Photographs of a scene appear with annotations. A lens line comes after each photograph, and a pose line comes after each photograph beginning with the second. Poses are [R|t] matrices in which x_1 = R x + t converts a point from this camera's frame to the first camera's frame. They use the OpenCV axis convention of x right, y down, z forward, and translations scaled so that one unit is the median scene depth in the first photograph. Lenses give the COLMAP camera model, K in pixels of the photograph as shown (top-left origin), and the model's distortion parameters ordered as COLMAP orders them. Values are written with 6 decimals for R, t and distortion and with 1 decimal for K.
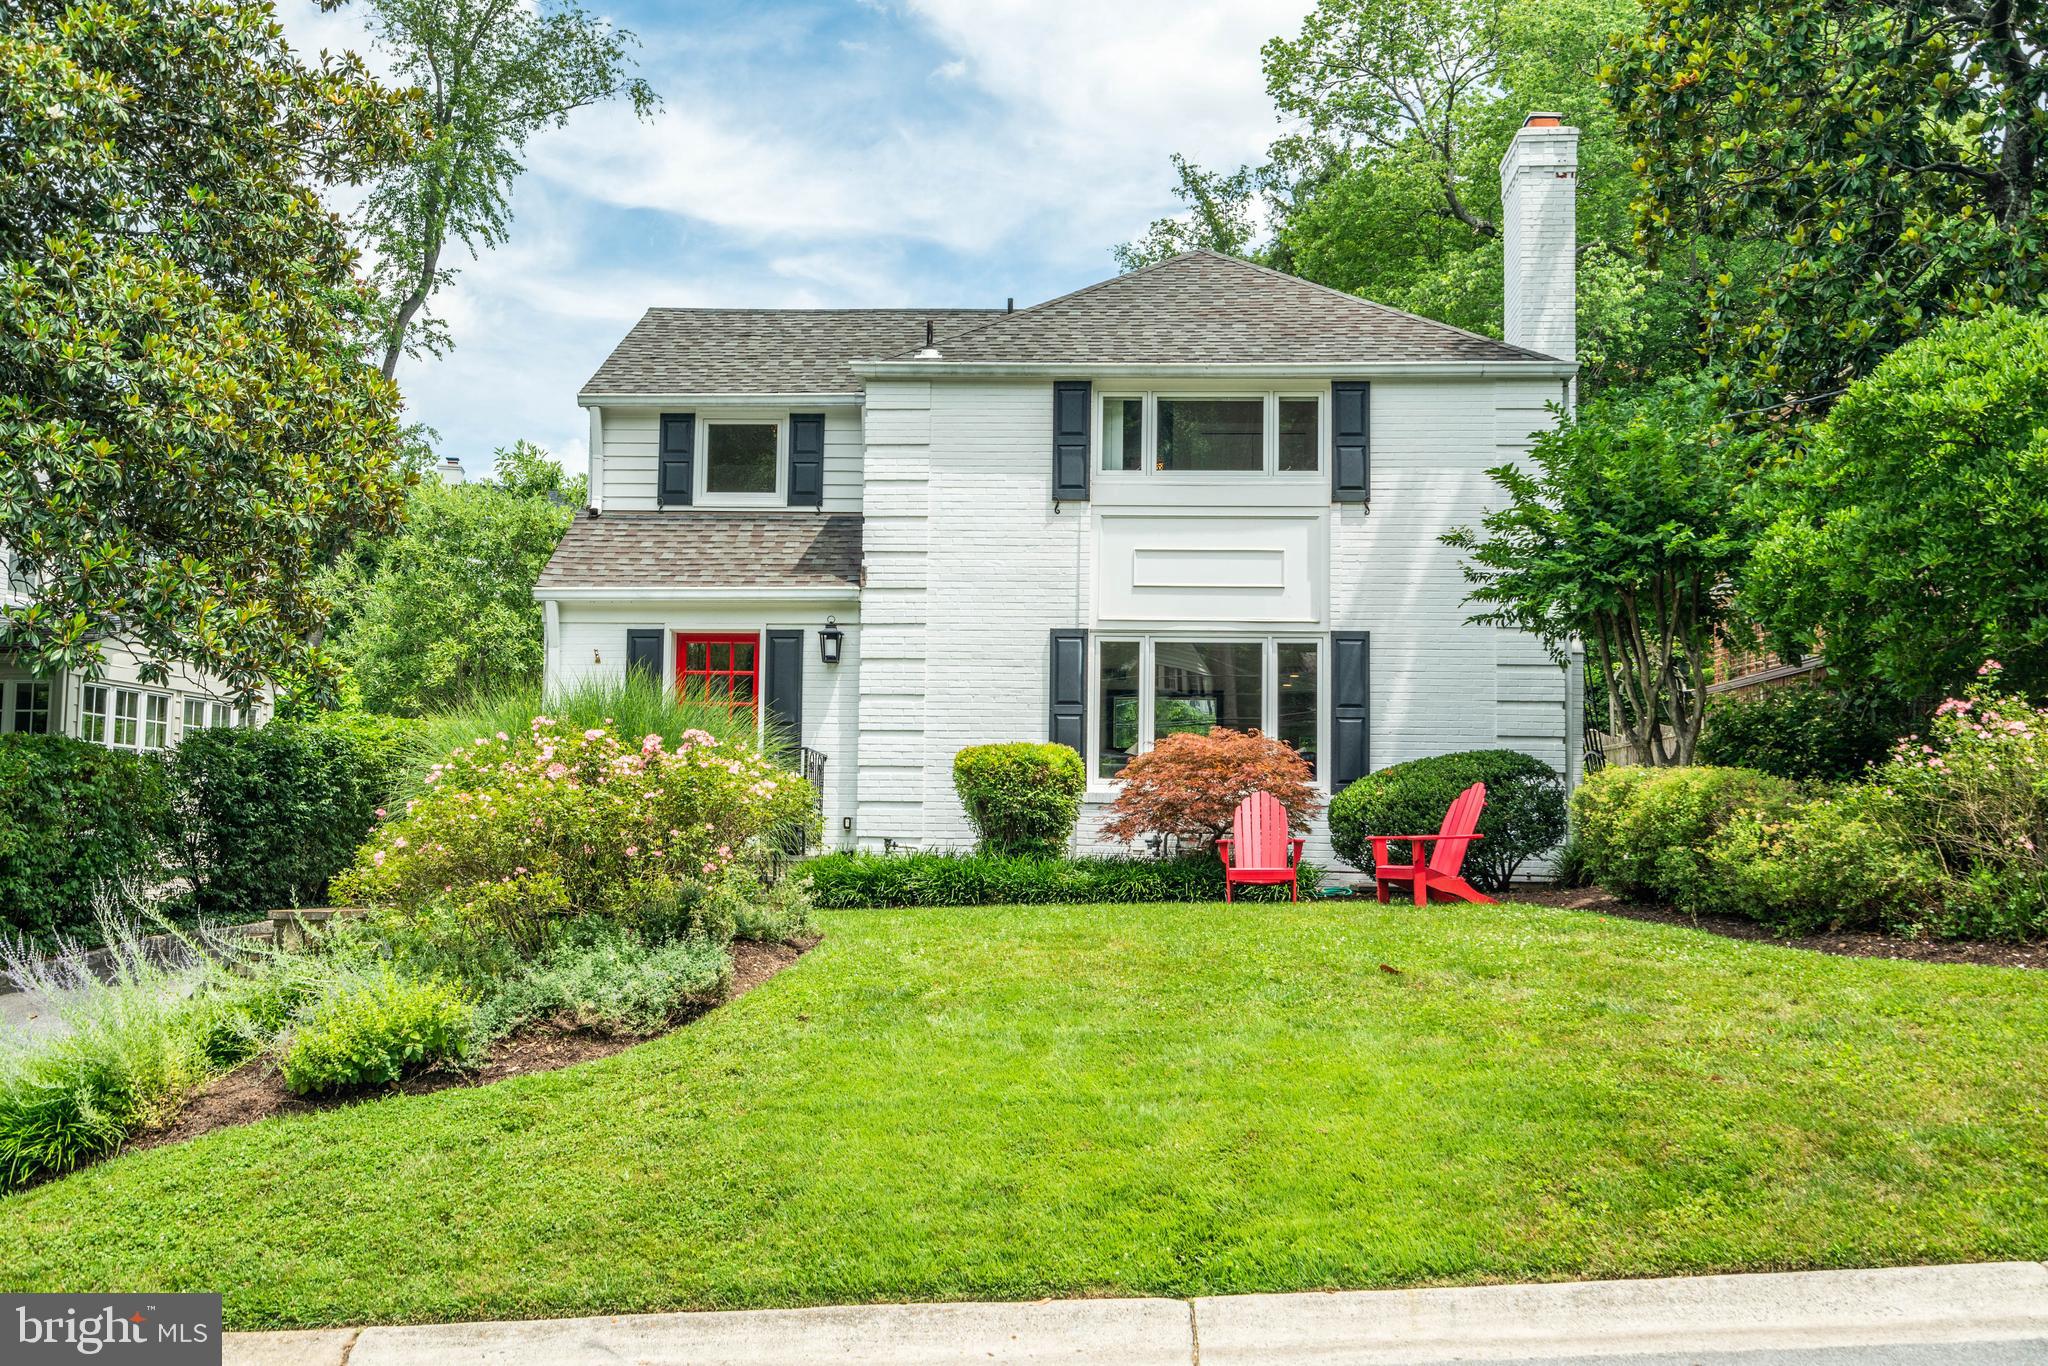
lens RADIAL K [[2066.7, 0, 1014.2], [0, 2066.7, 675.2], [0, 0, 1]] dist [0.013623, 0.000000]
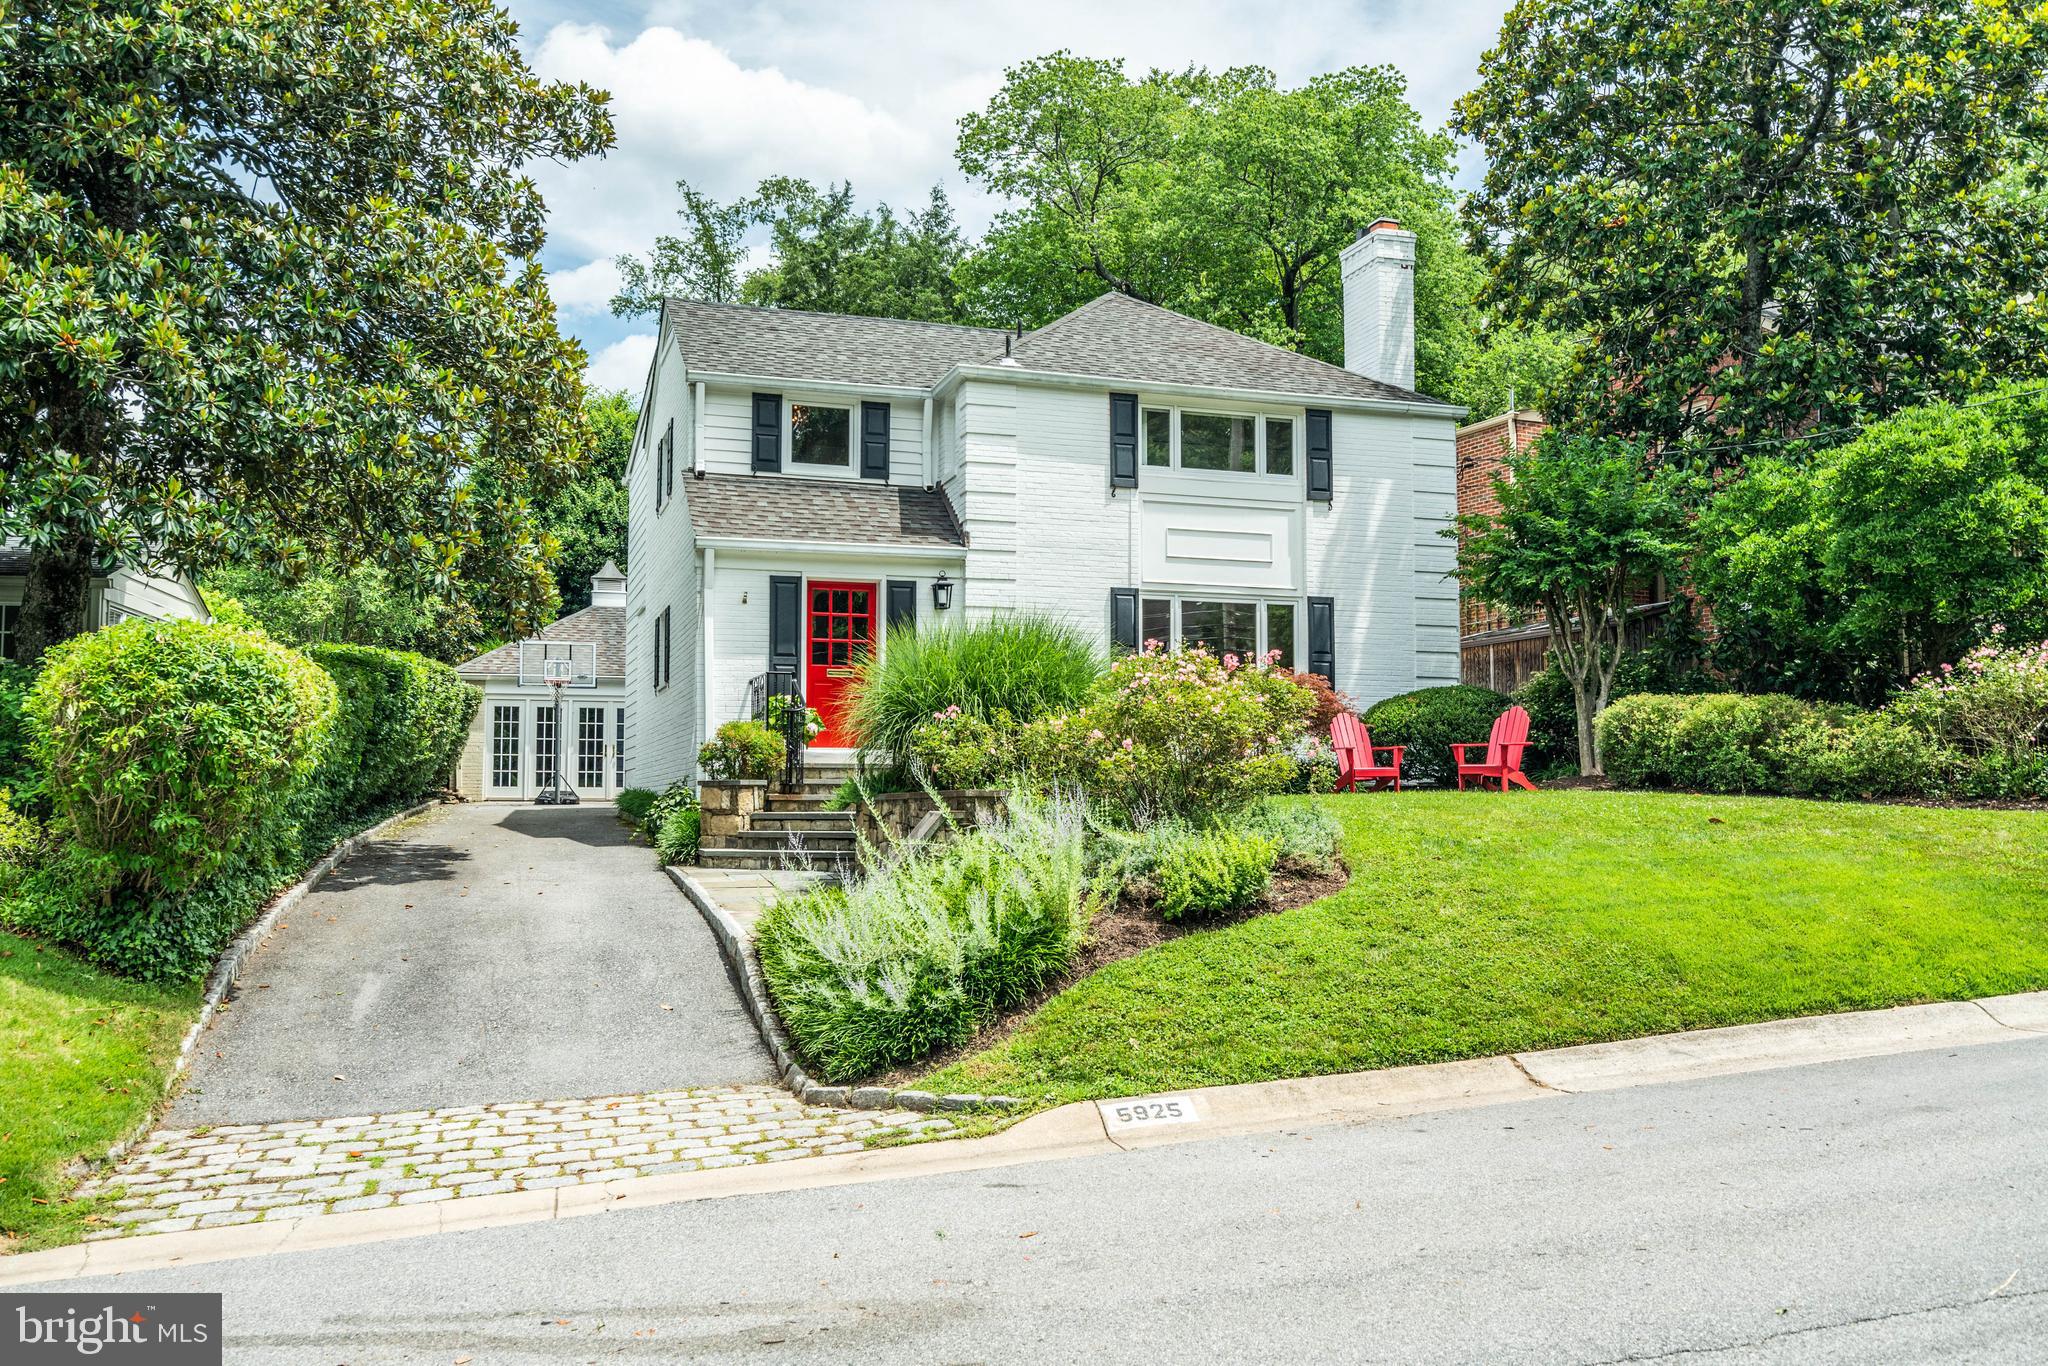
lens RADIAL K [[1789.5, 0, 1029.9], [0, 1789.5, 683.6], [0, 0, 1]] dist [-0.014907, -0.000235]
pose [[0.926688, 0.013332, 0.375595, -0.436717], [-0.022109, 0.999574, 0.019068, 0.016708], [-0.375180, -0.025974, 0.926588, -0.004286]]
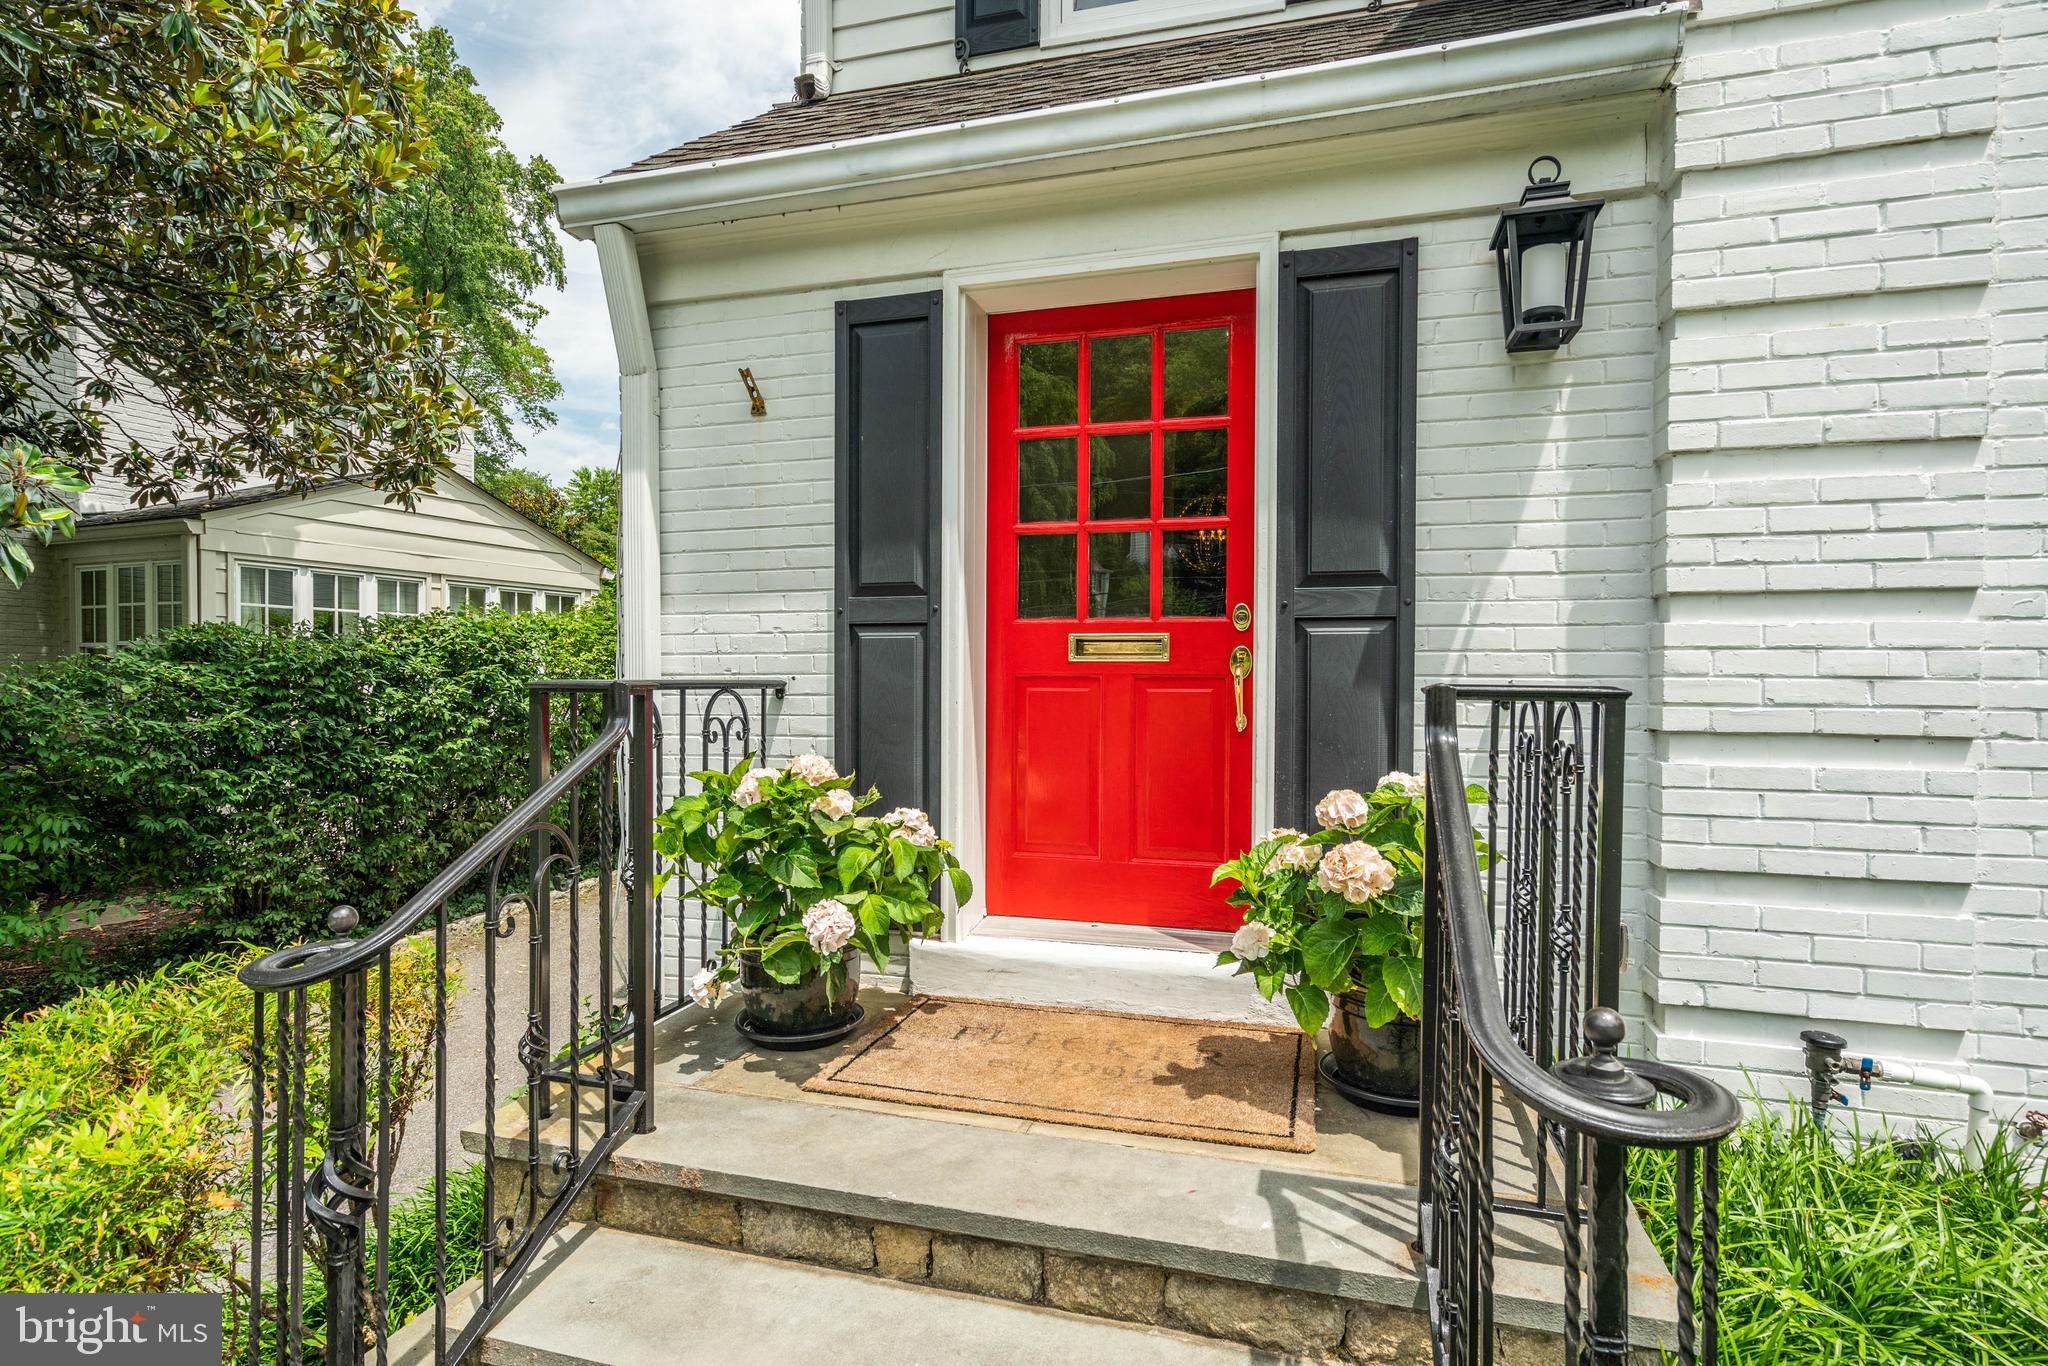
lens RADIAL K [[1062.1, 0, 1012.9], [0, 1062.1, 687.5], [0, 0, 1]] dist [0.001750, 0.003882]
pose [[0.973616, -0.007424, -0.228074, -0.123146], [0.030463, 0.994753, 0.097662, 0.022506], [0.226152, -0.102034, 0.968733, 0.845007]]
